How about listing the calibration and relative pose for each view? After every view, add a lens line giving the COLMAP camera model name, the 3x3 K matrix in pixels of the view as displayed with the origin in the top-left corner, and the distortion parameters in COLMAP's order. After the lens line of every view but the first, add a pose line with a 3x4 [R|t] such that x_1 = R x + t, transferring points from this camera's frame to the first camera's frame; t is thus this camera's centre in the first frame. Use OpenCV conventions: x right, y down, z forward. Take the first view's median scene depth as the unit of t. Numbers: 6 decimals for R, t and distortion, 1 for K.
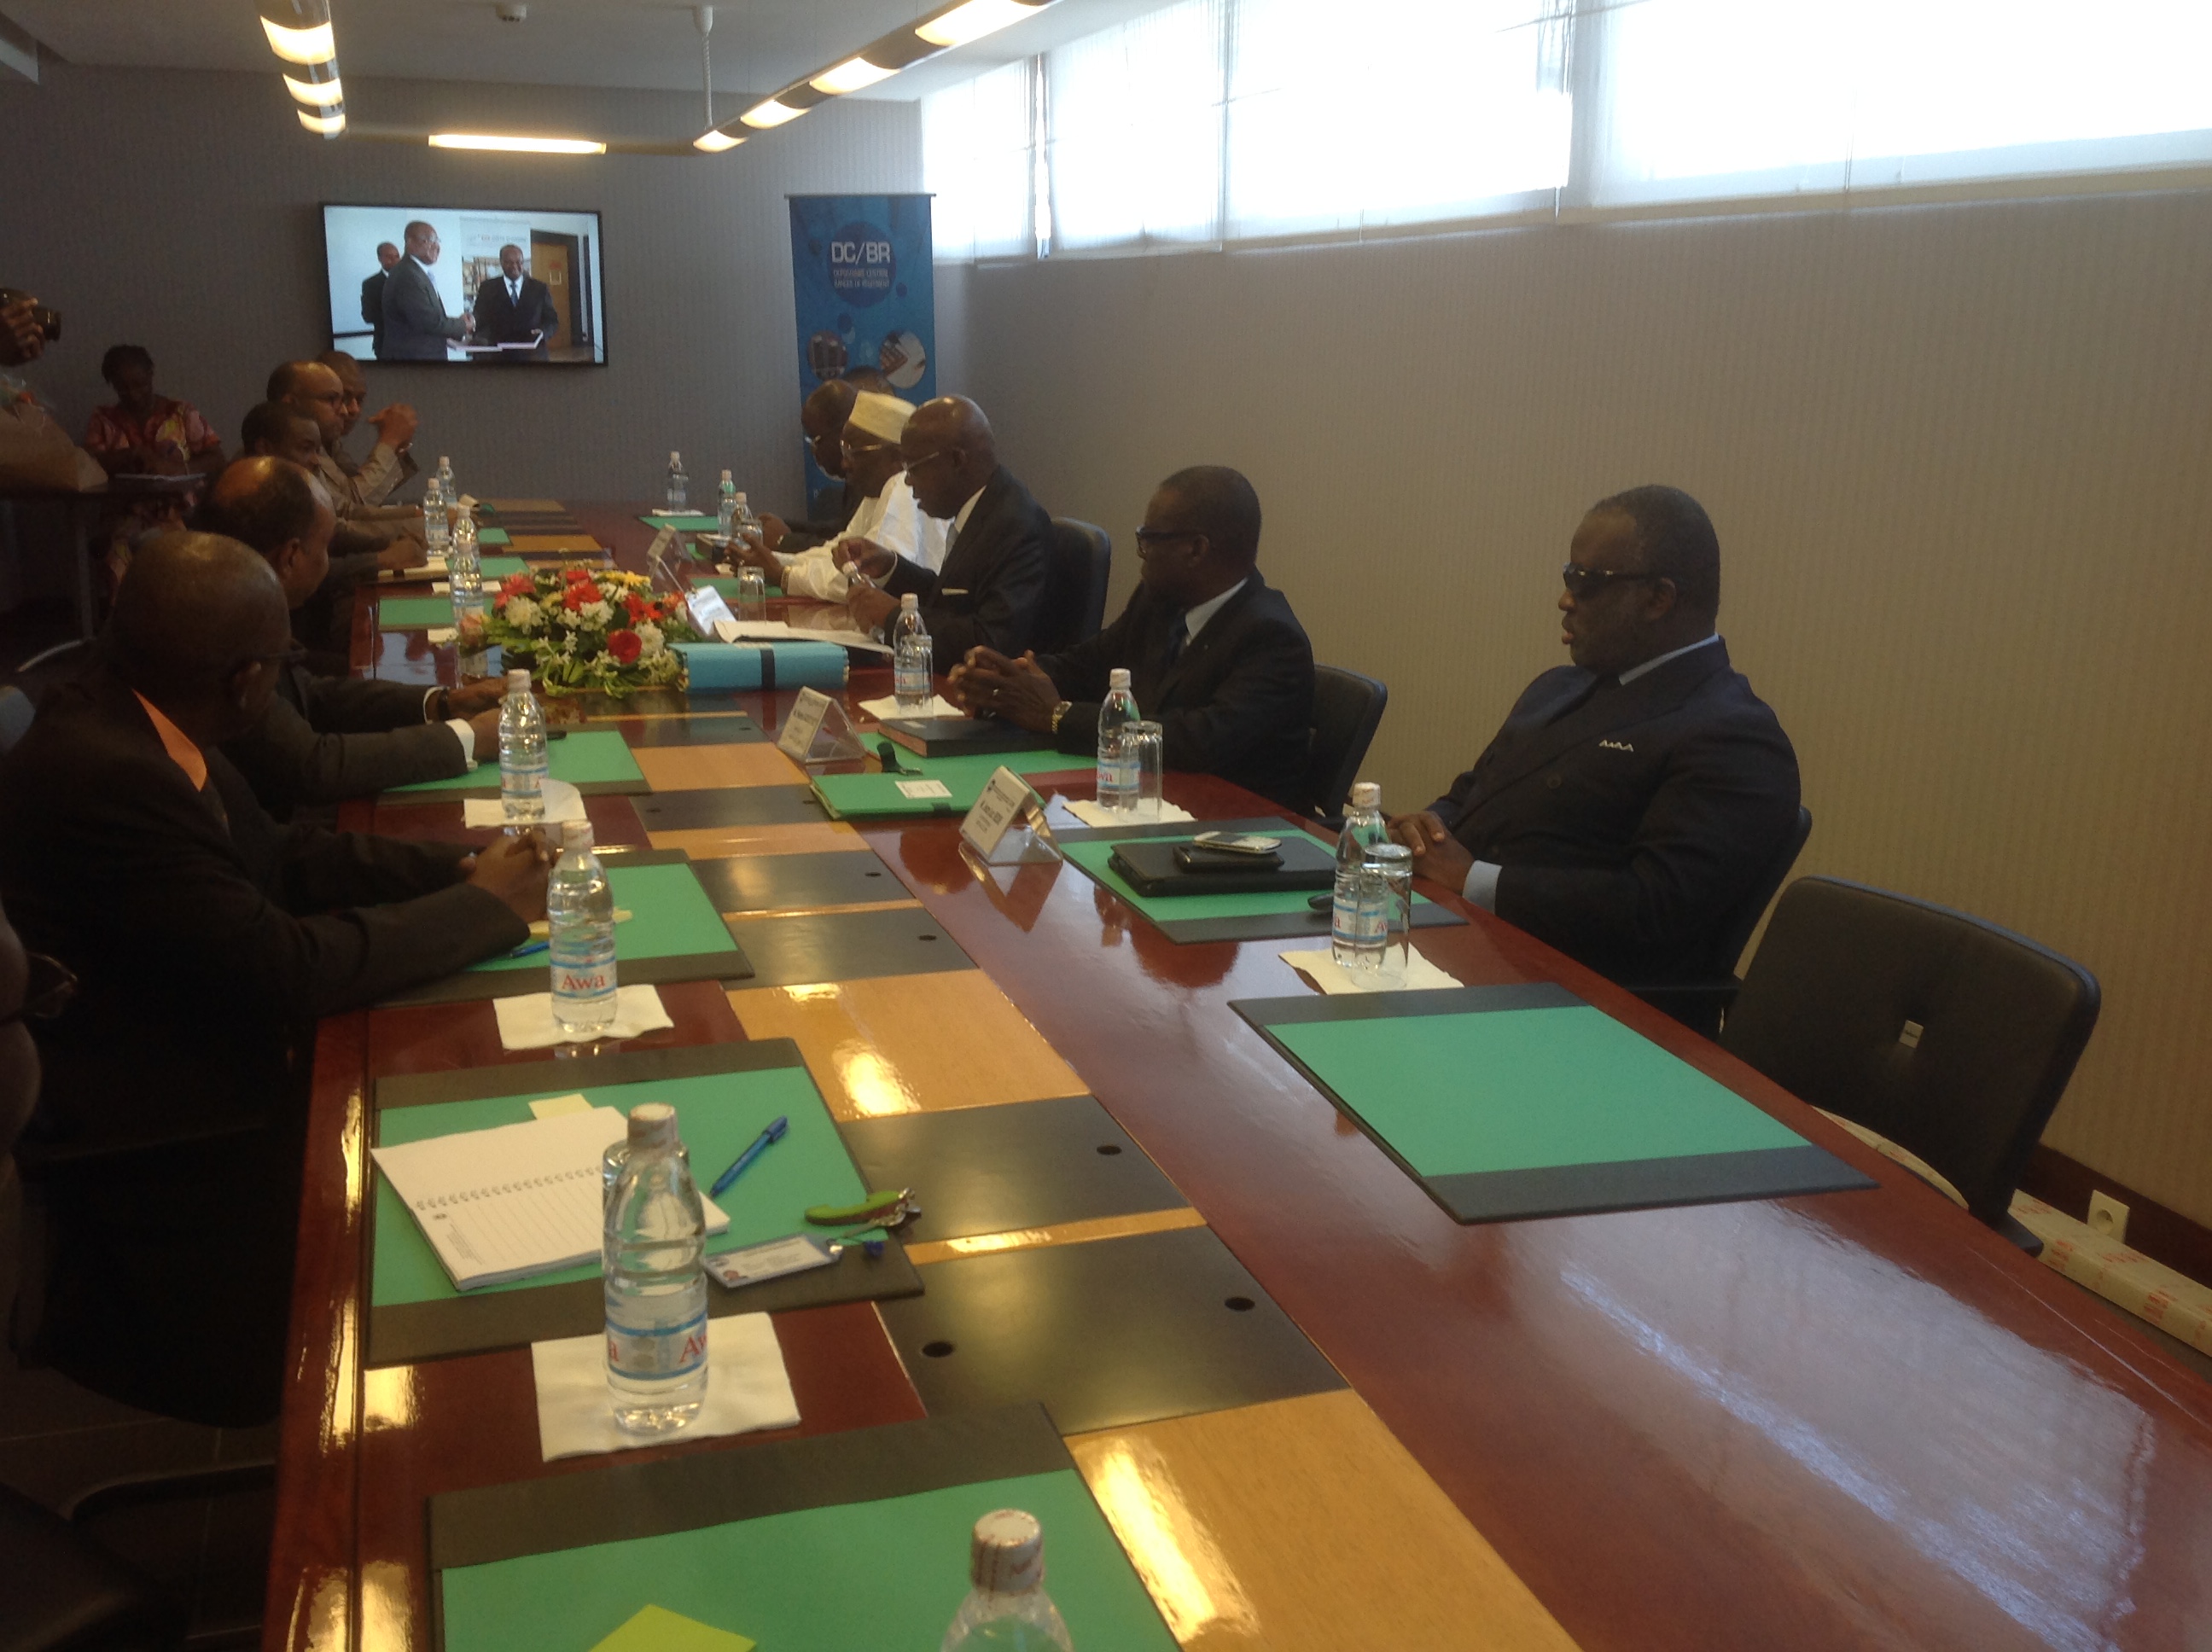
lens RADIAL K [[2041.1, 0, 1169.2], [0, 2041.1, 867.2], [0, 0, 1]] dist [0.019491, 0.000000]
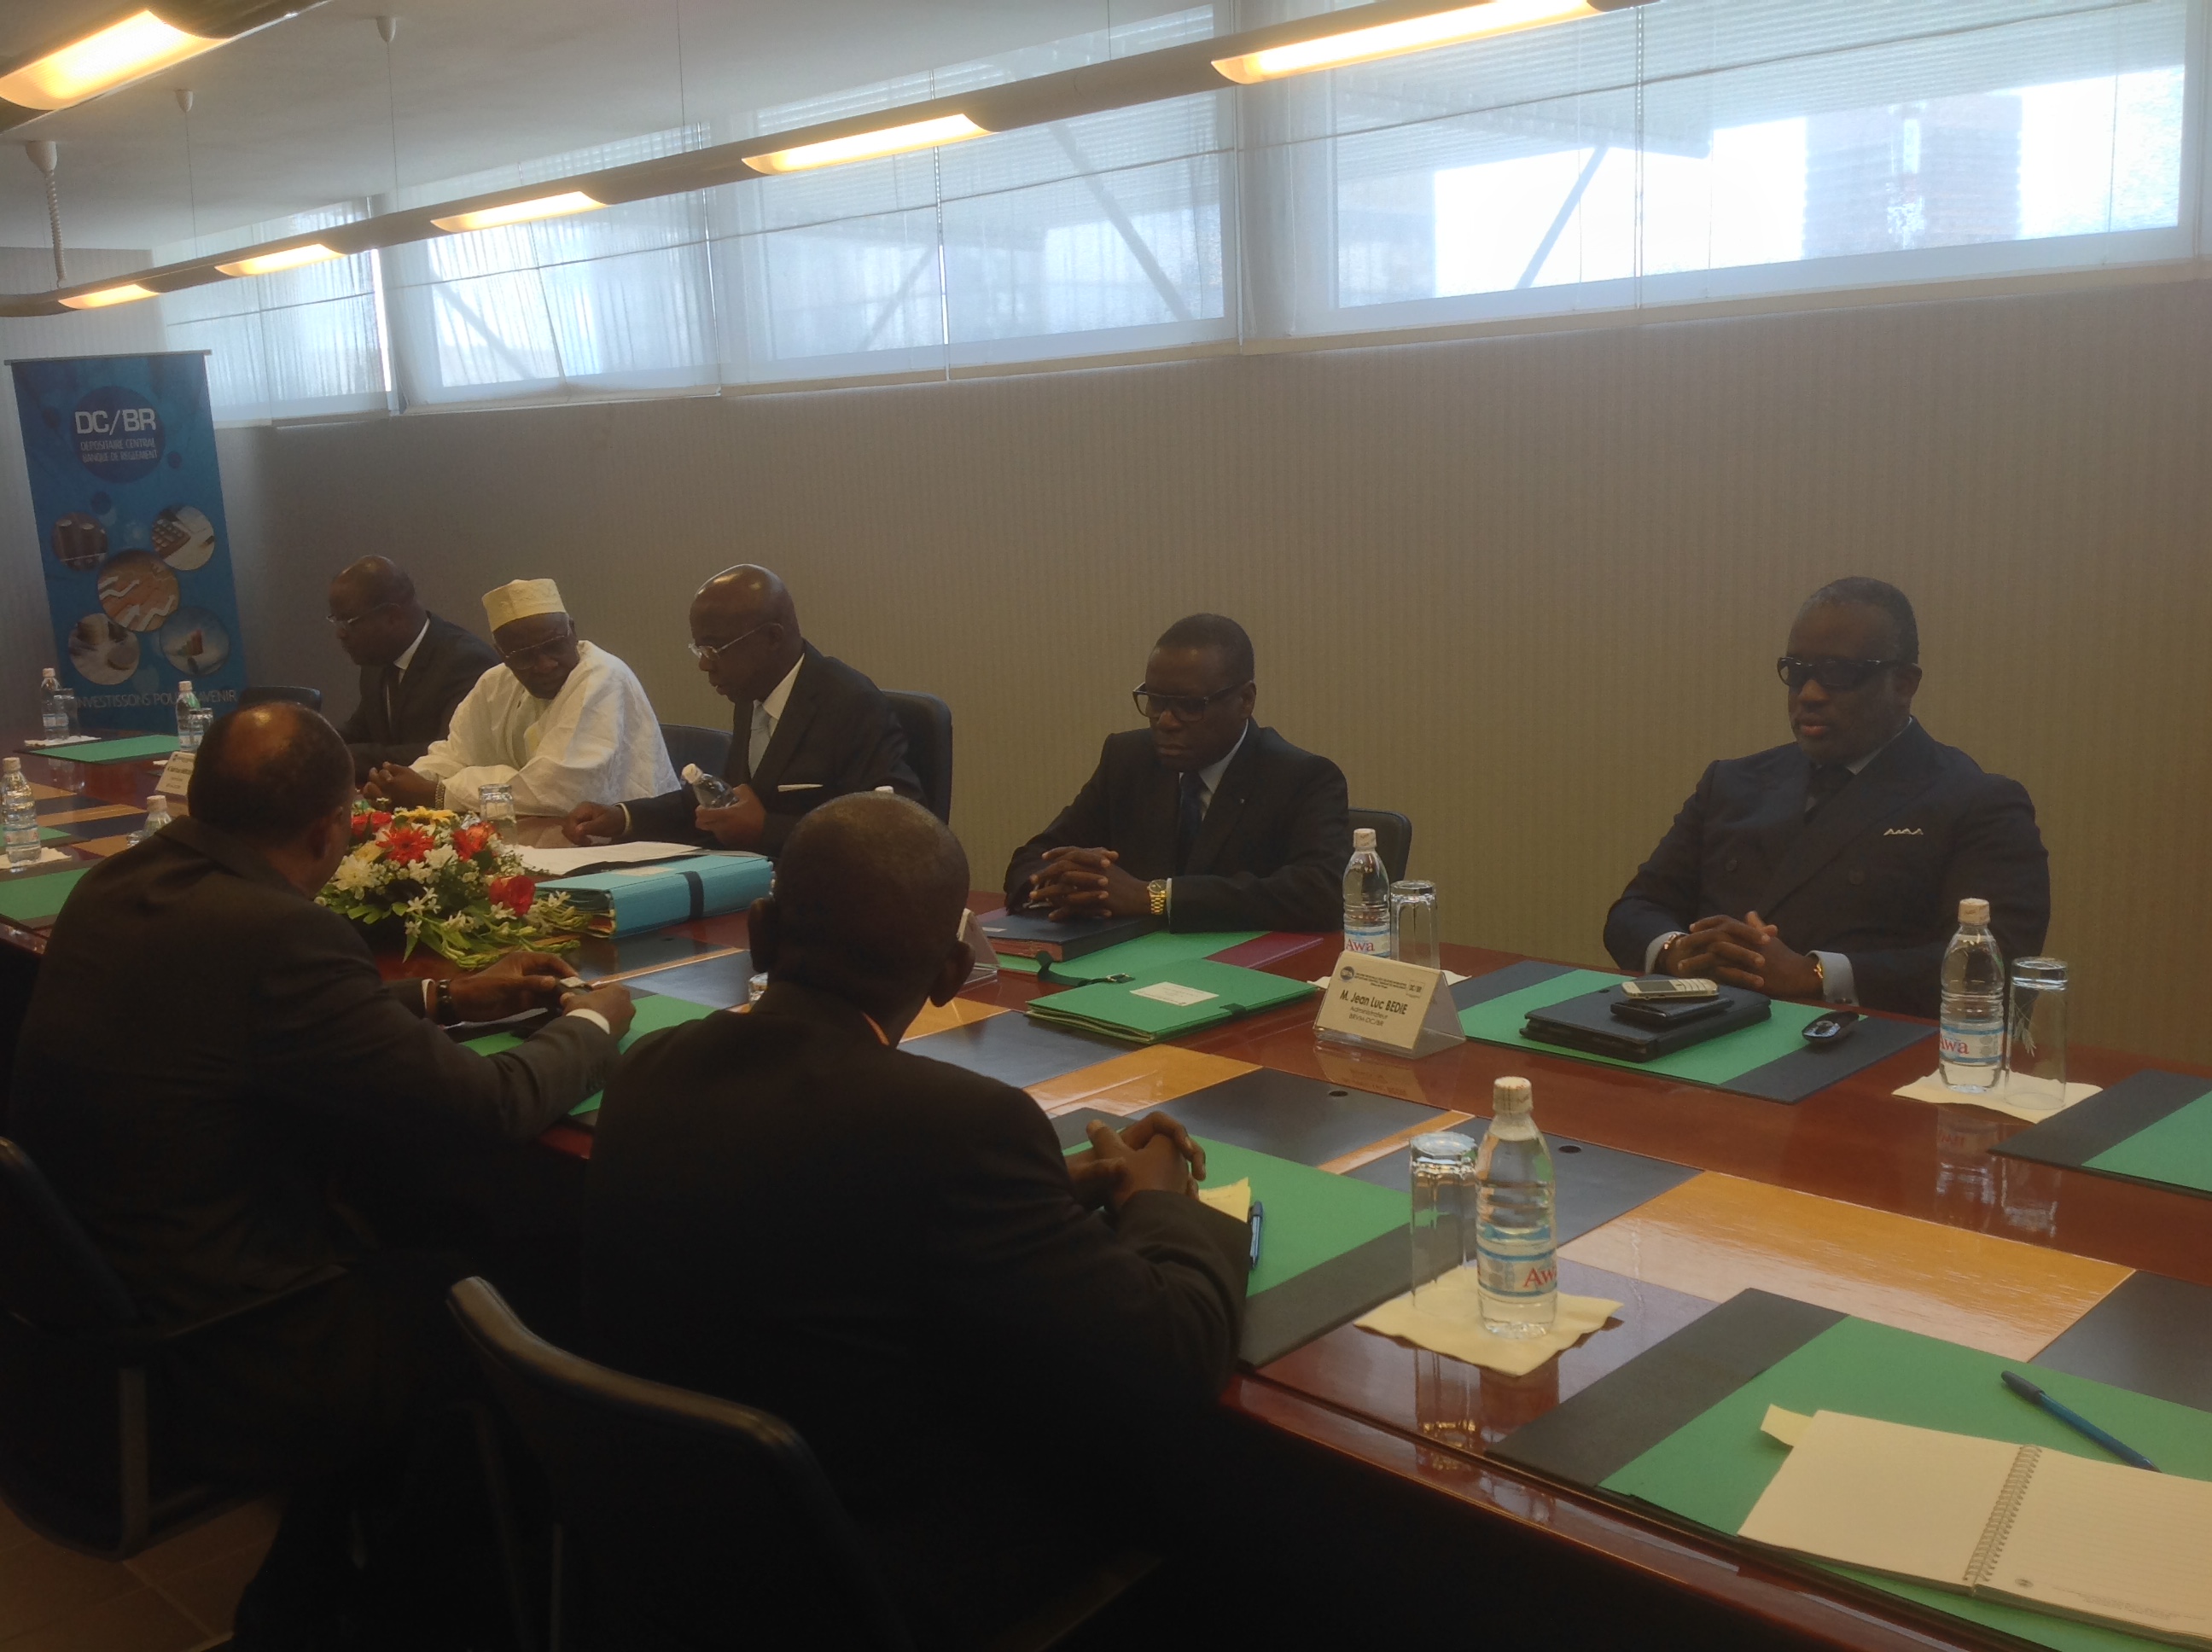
lens RADIAL K [[2041.1, 0, 1116.2], [0, 2041.1, 828.9], [0, 0, 1]] dist [0.019491, 0.000000]
pose [[0.896714, -0.135802, 0.421262, -0.379959], [0.168797, 0.984762, -0.041849, -0.057168], [-0.409160, 0.108634, 0.905973, 0.151254]]
